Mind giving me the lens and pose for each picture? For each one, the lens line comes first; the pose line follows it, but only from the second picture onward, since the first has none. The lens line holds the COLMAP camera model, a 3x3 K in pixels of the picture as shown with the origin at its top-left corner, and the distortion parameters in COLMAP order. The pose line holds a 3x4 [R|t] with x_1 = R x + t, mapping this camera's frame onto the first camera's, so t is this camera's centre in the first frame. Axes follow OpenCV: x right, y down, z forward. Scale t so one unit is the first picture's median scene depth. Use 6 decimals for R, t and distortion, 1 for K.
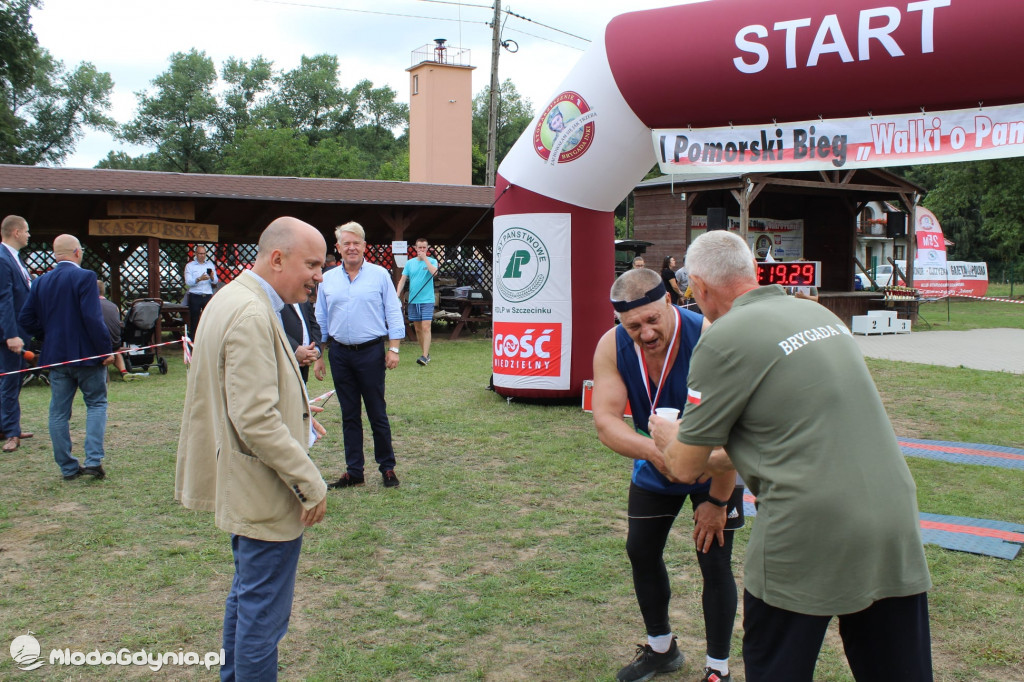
lens RADIAL K [[972.9, 0, 515.8], [0, 972.9, 339.2], [0, 0, 1]] dist [-0.146200, 0.149470]
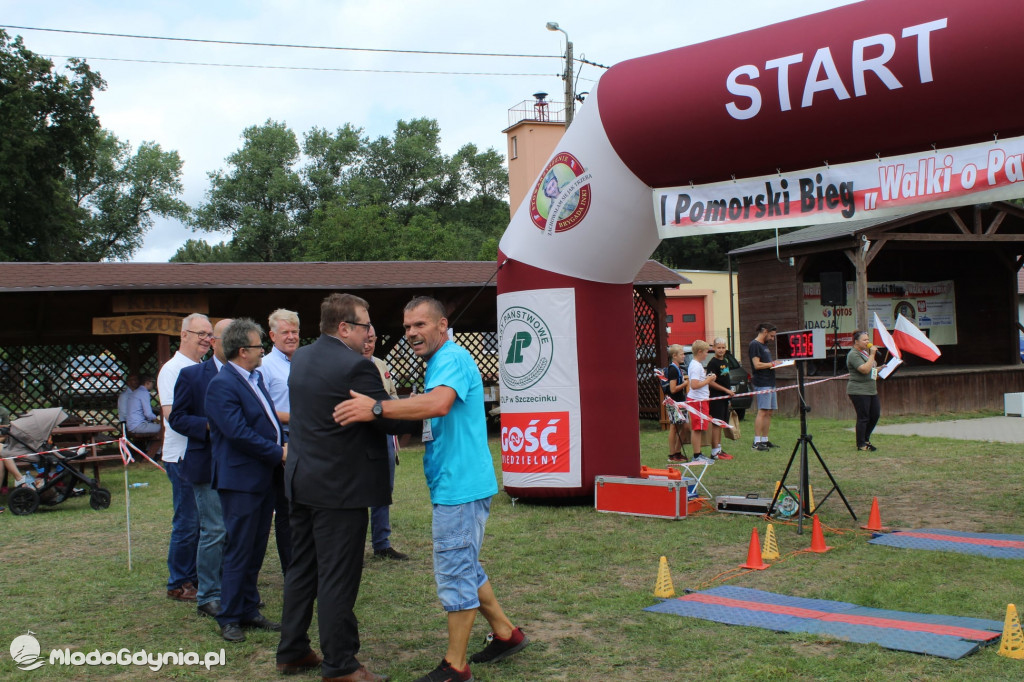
lens RADIAL K [[1156.5, 0, 511.5], [0, 1156.5, 339.4], [0, 0, 1]] dist [-0.109509, 0.120926]
pose [[0.990808, -0.043478, -0.128100, 0.130240], [0.031777, 0.995251, -0.092012, 0.012796], [0.131492, 0.087096, 0.987484, -0.049213]]
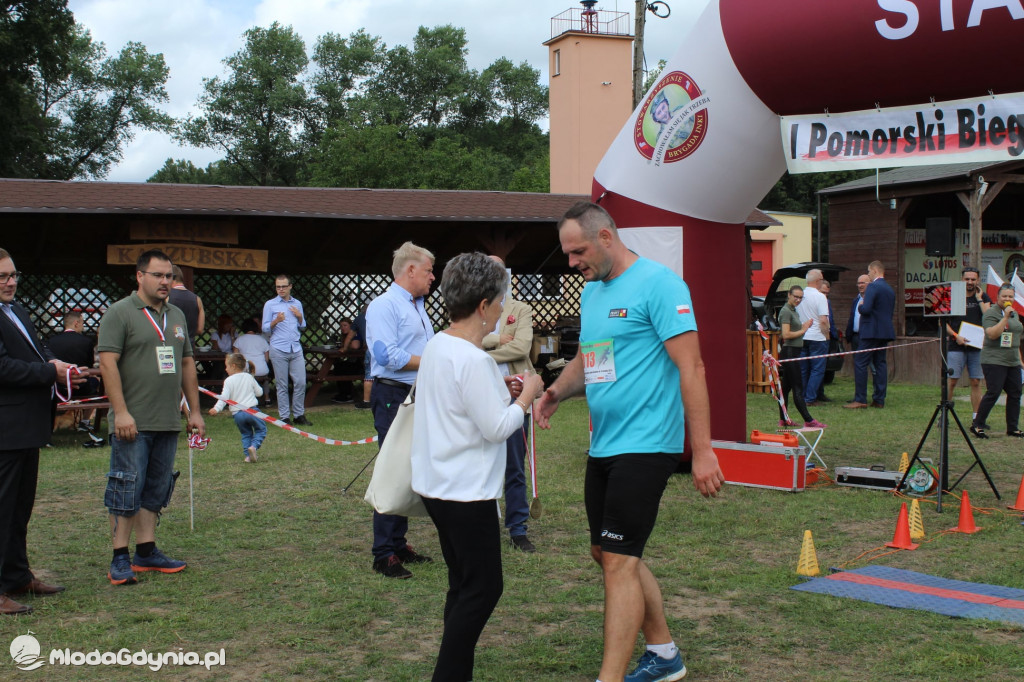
lens RADIAL K [[1321.5, 0, 518.0], [0, 1321.5, 363.8], [0, 0, 1]] dist [-0.052234, 0.017487]
pose [[0.989786, -0.005224, -0.142466, 0.074927], [0.000690, 0.999492, -0.031854, 0.014645], [0.142561, 0.031431, 0.989287, -0.069727]]
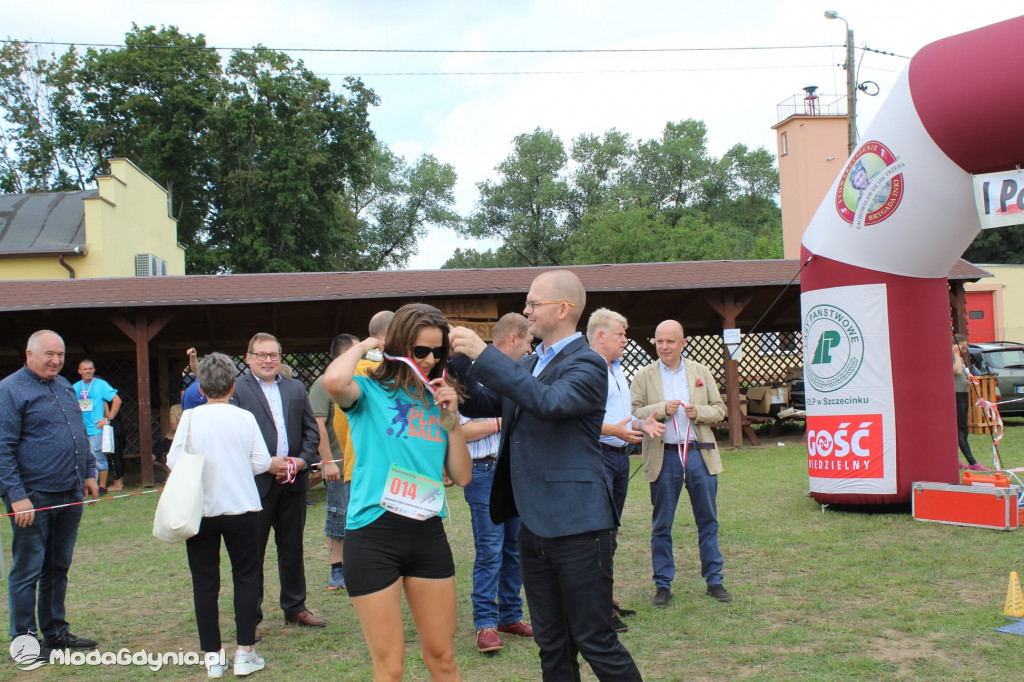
lens RADIAL K [[1156.5, 0, 511.5], [0, 1156.5, 339.4], [0, 0, 1]] dist [-0.109509, 0.120926]
pose [[0.935033, -0.057781, -0.349820, 0.095338], [0.023790, 0.994633, -0.100697, 0.010861], [0.353761, 0.085832, 0.931389, -0.037228]]
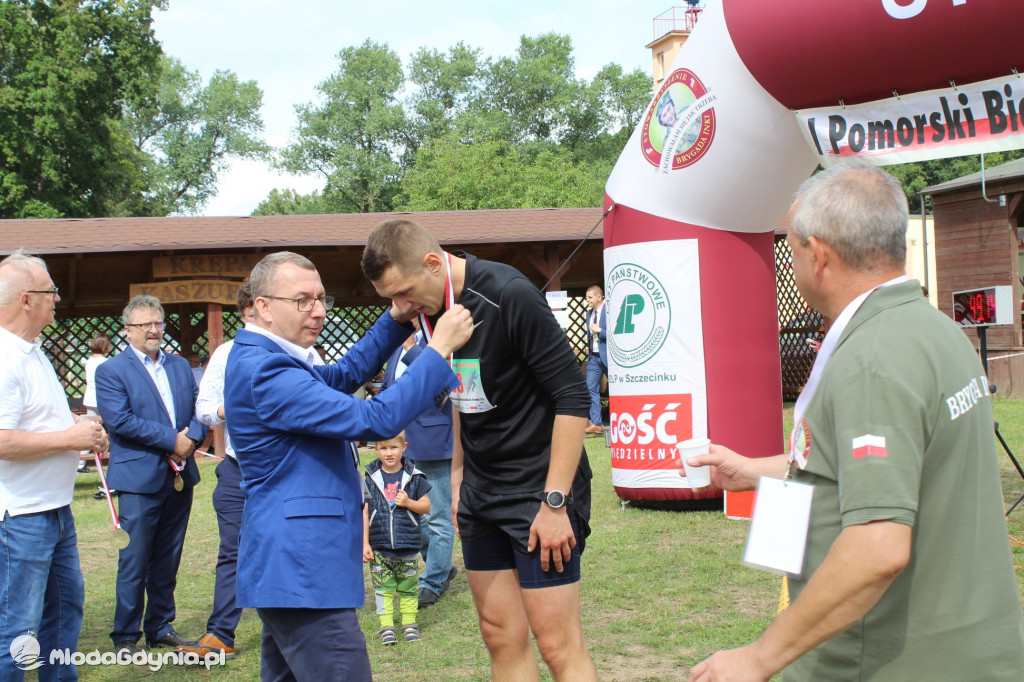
lens RADIAL K [[1415.3, 0, 511.7], [0, 1415.3, 345.4], [0, 0, 1]] dist [-0.063595, 0.071035]
pose [[0.970323, -0.048134, -0.236974, 0.162590], [0.033120, 0.997207, -0.066935, 0.012863], [0.239534, 0.057100, 0.969207, -0.031556]]
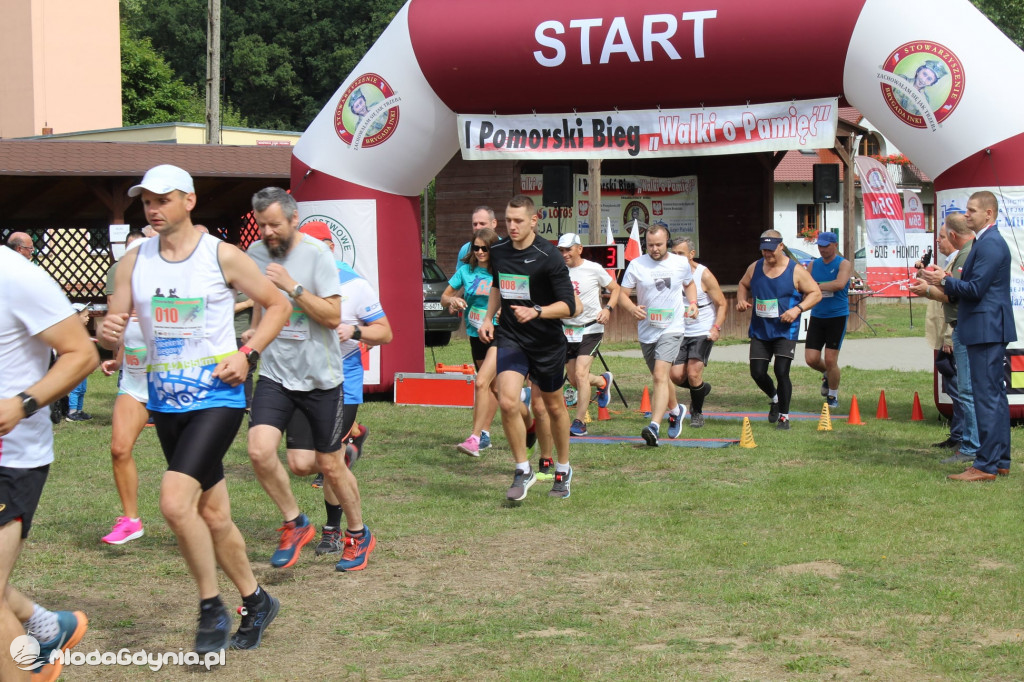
lens RADIAL K [[2072.9, 0, 511.4], [0, 2072.9, 341.3], [0, 0, 1]] dist [0.028173, 0.221733]
pose [[0.987110, -0.025487, 0.158001, -0.134559], [0.030839, 0.999028, -0.031511, 0.076920], [-0.157044, 0.035978, 0.986936, -1.010750]]
